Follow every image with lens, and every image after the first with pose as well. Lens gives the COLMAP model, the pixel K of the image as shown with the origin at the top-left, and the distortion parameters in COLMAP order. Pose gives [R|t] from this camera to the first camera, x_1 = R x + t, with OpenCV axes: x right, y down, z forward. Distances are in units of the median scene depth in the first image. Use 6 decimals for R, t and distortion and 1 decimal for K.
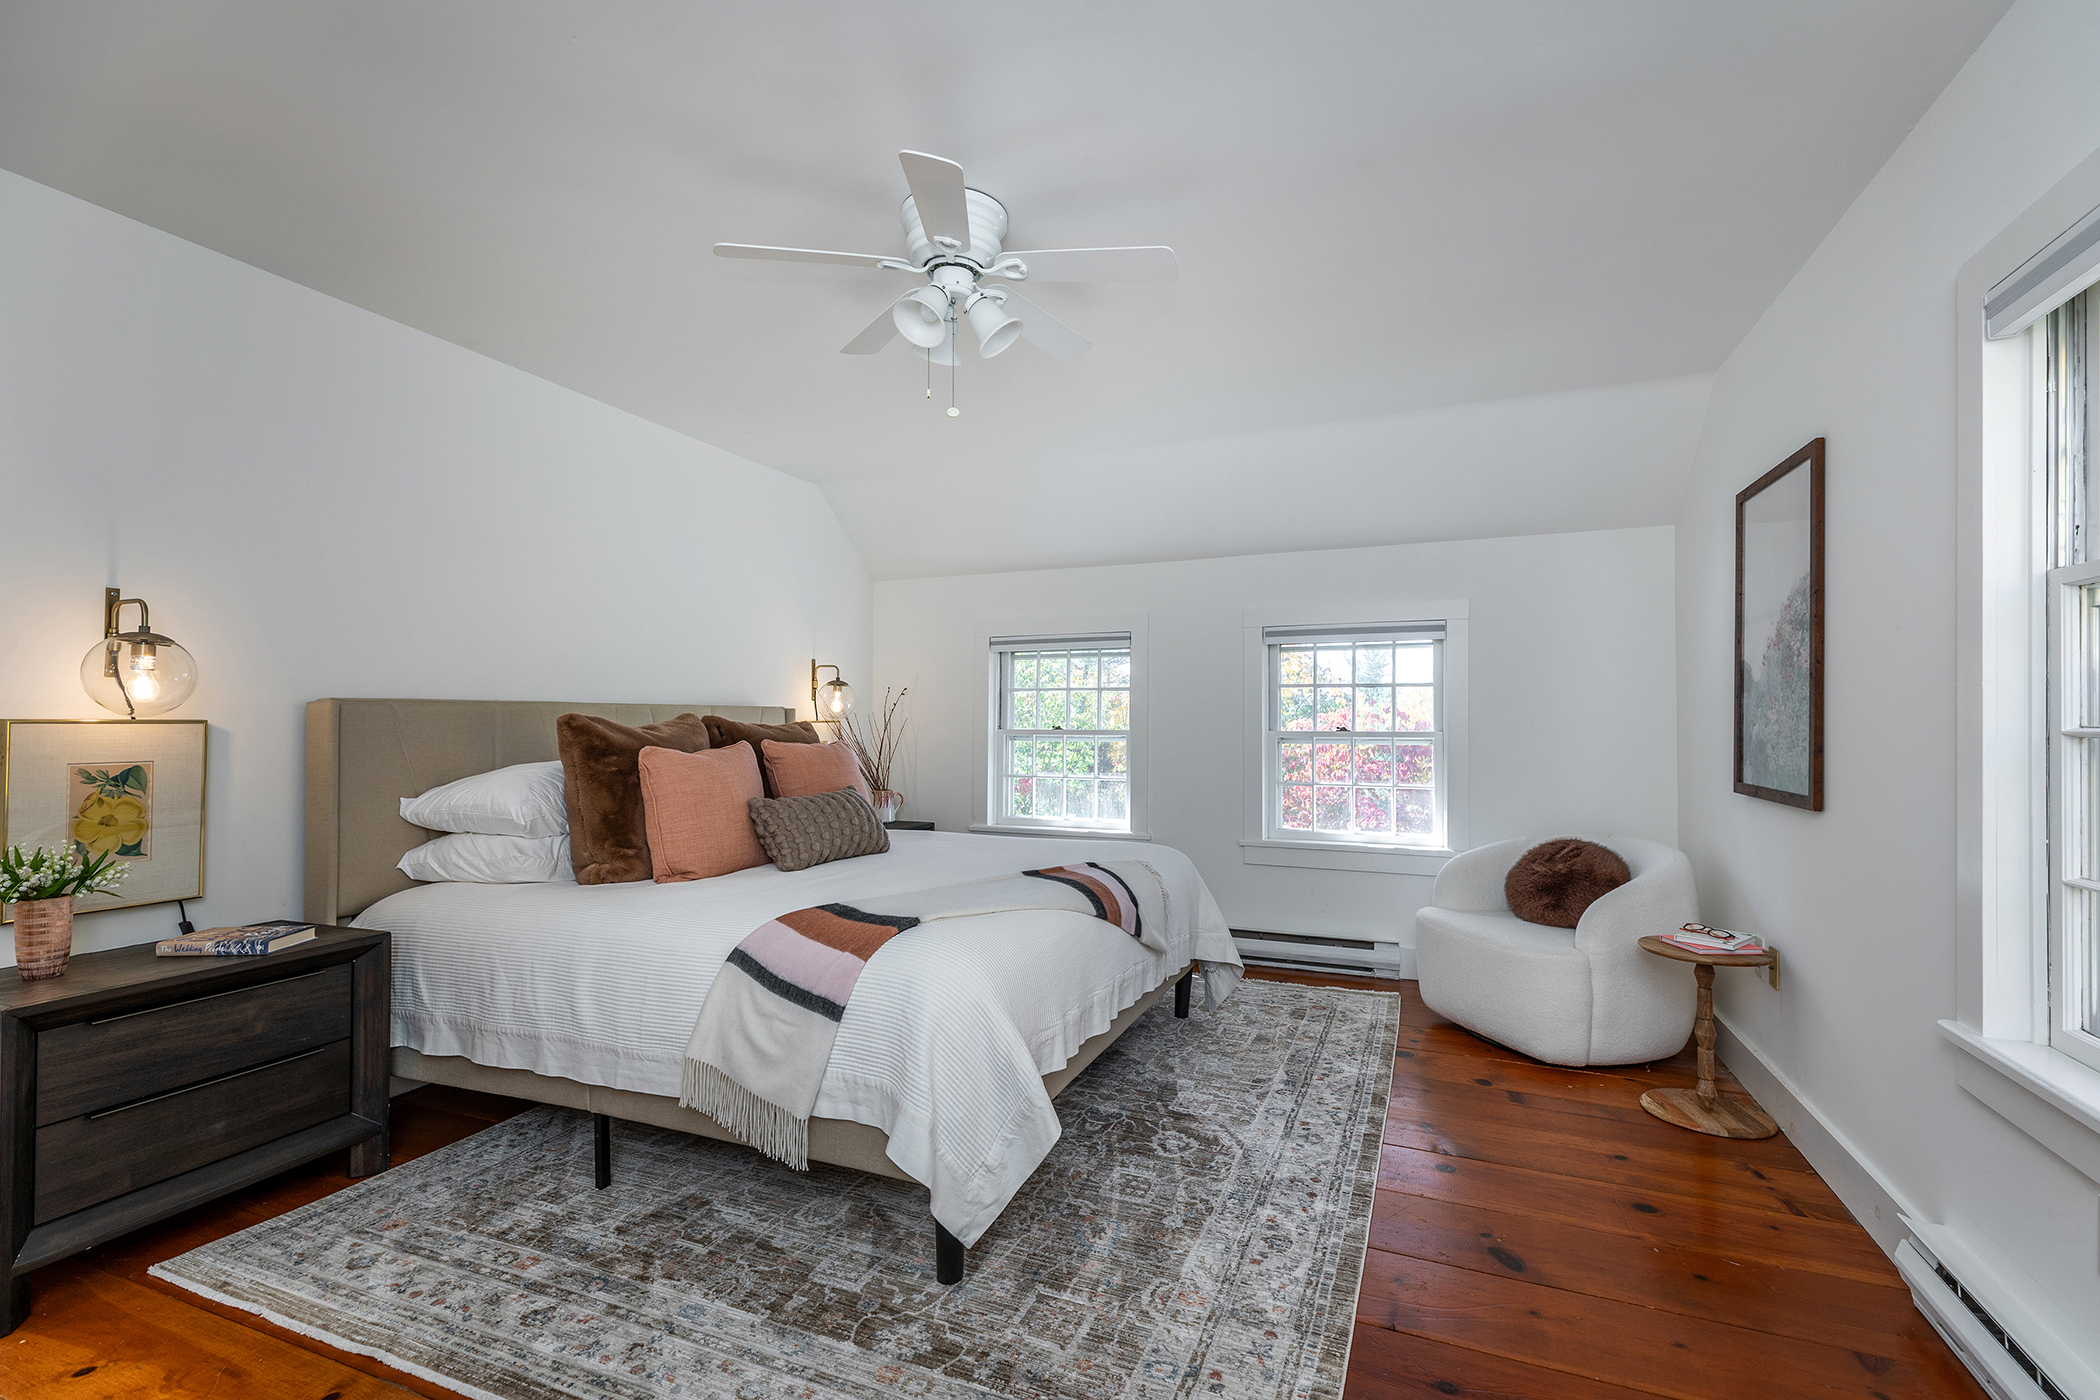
lens RADIAL K [[951.5, 0, 1043.1], [0, 951.5, 710.8], [0, 0, 1]] dist [0.004178, 0.000288]
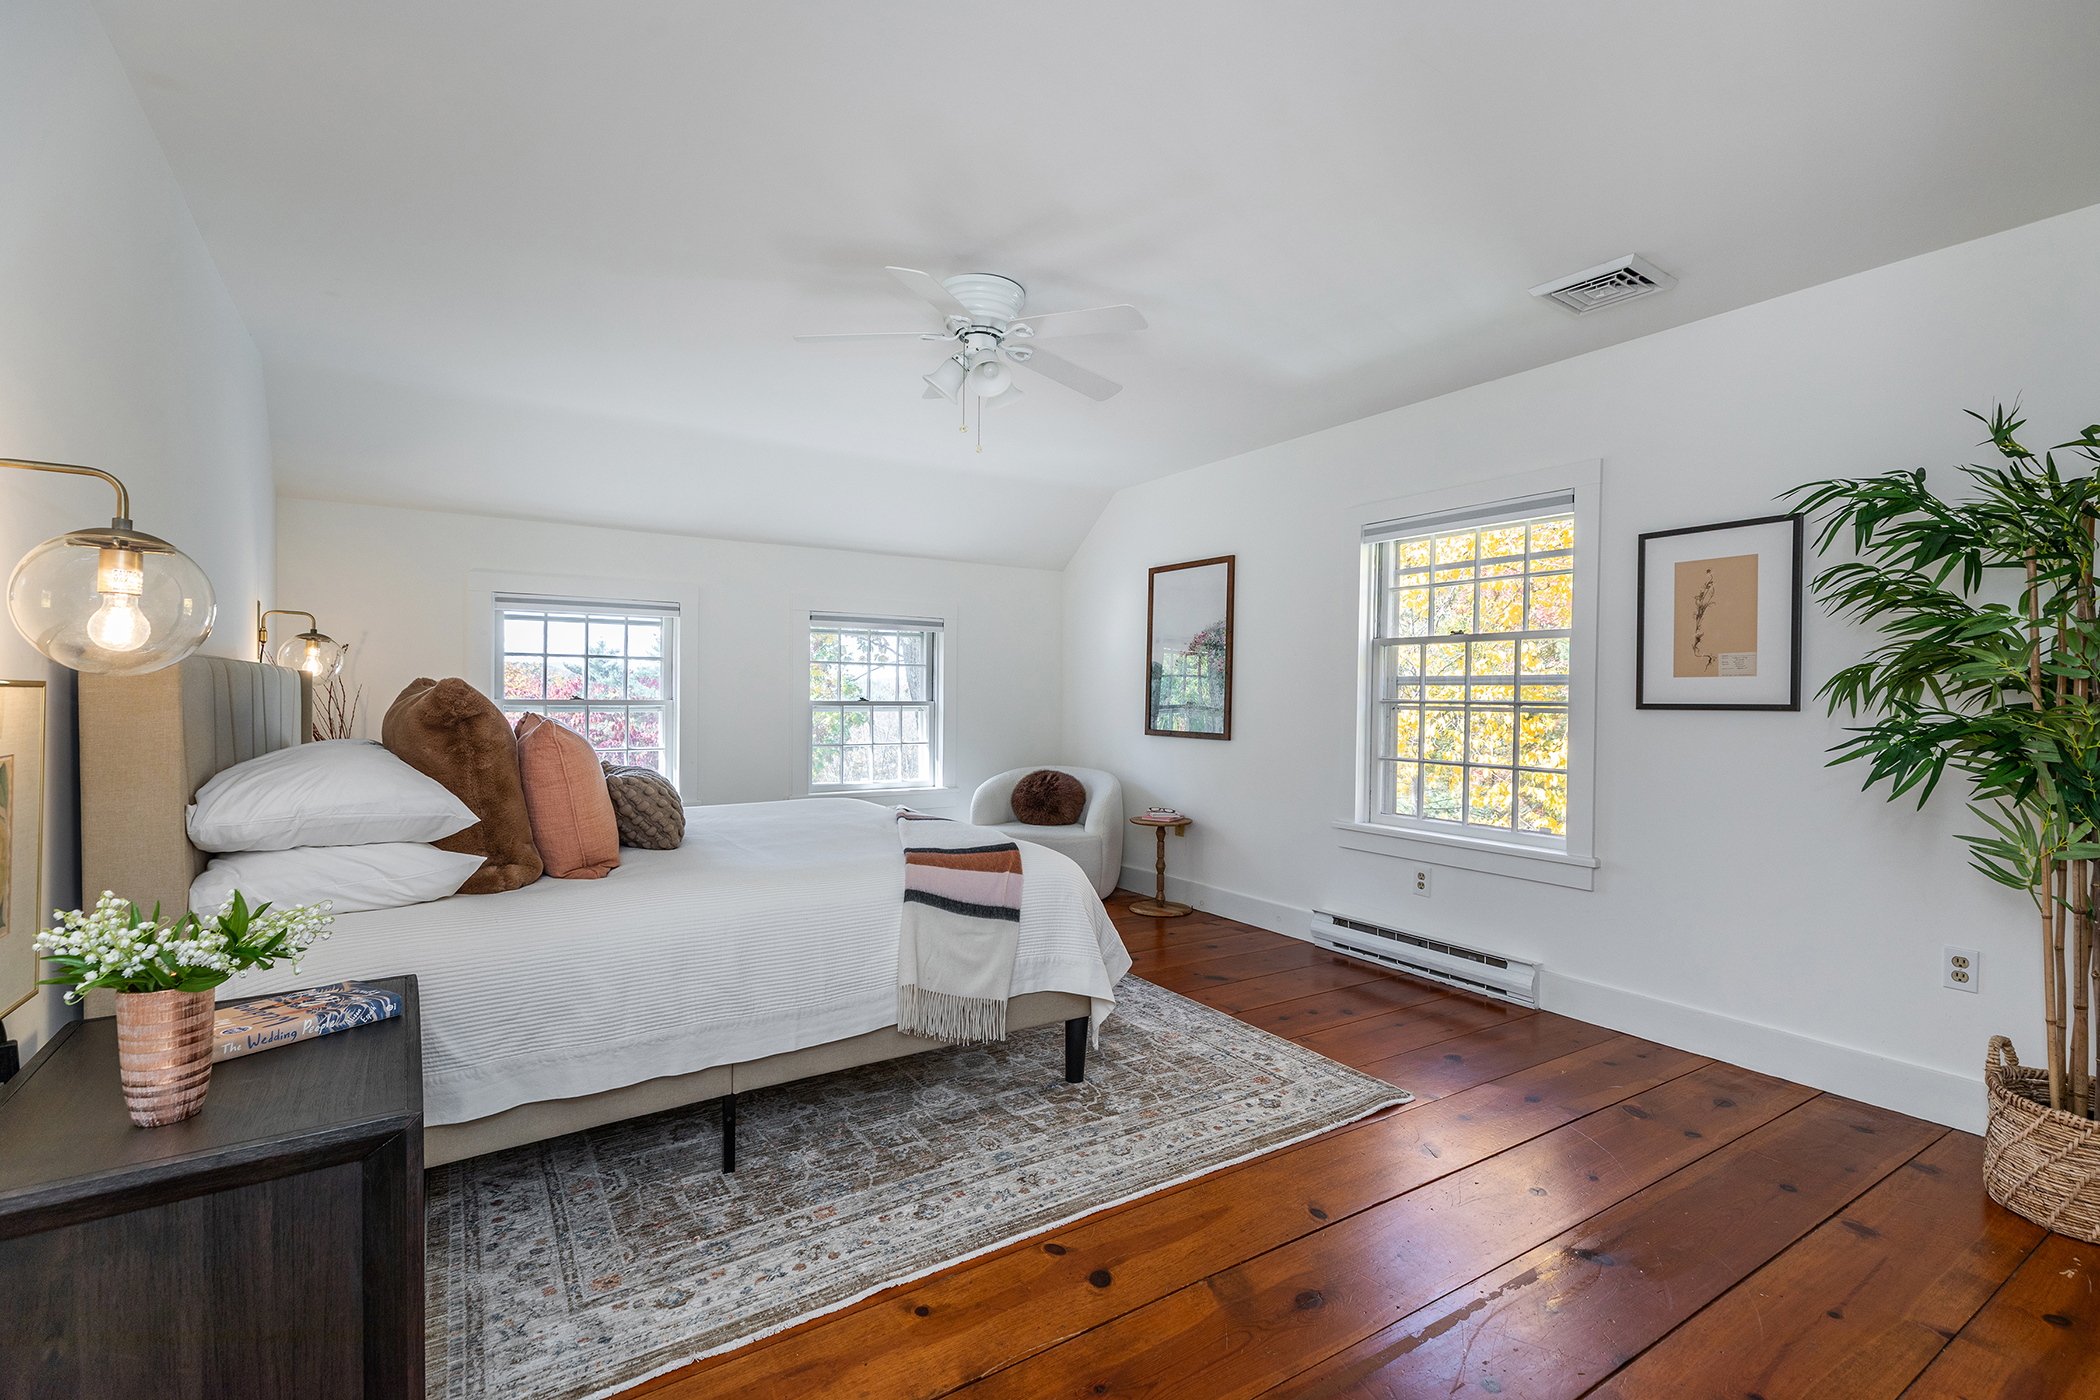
lens RADIAL K [[951.5, 0, 1058.4], [0, 951.5, 707.6], [0, 0, 1]] dist [0.004178, 0.000288]
pose [[0.553194, -0.006052, 0.833031, -1.111836], [-0.018645, 0.999633, 0.019643, 0.003496], [-0.832844, -0.026398, 0.552878, 0.202870]]
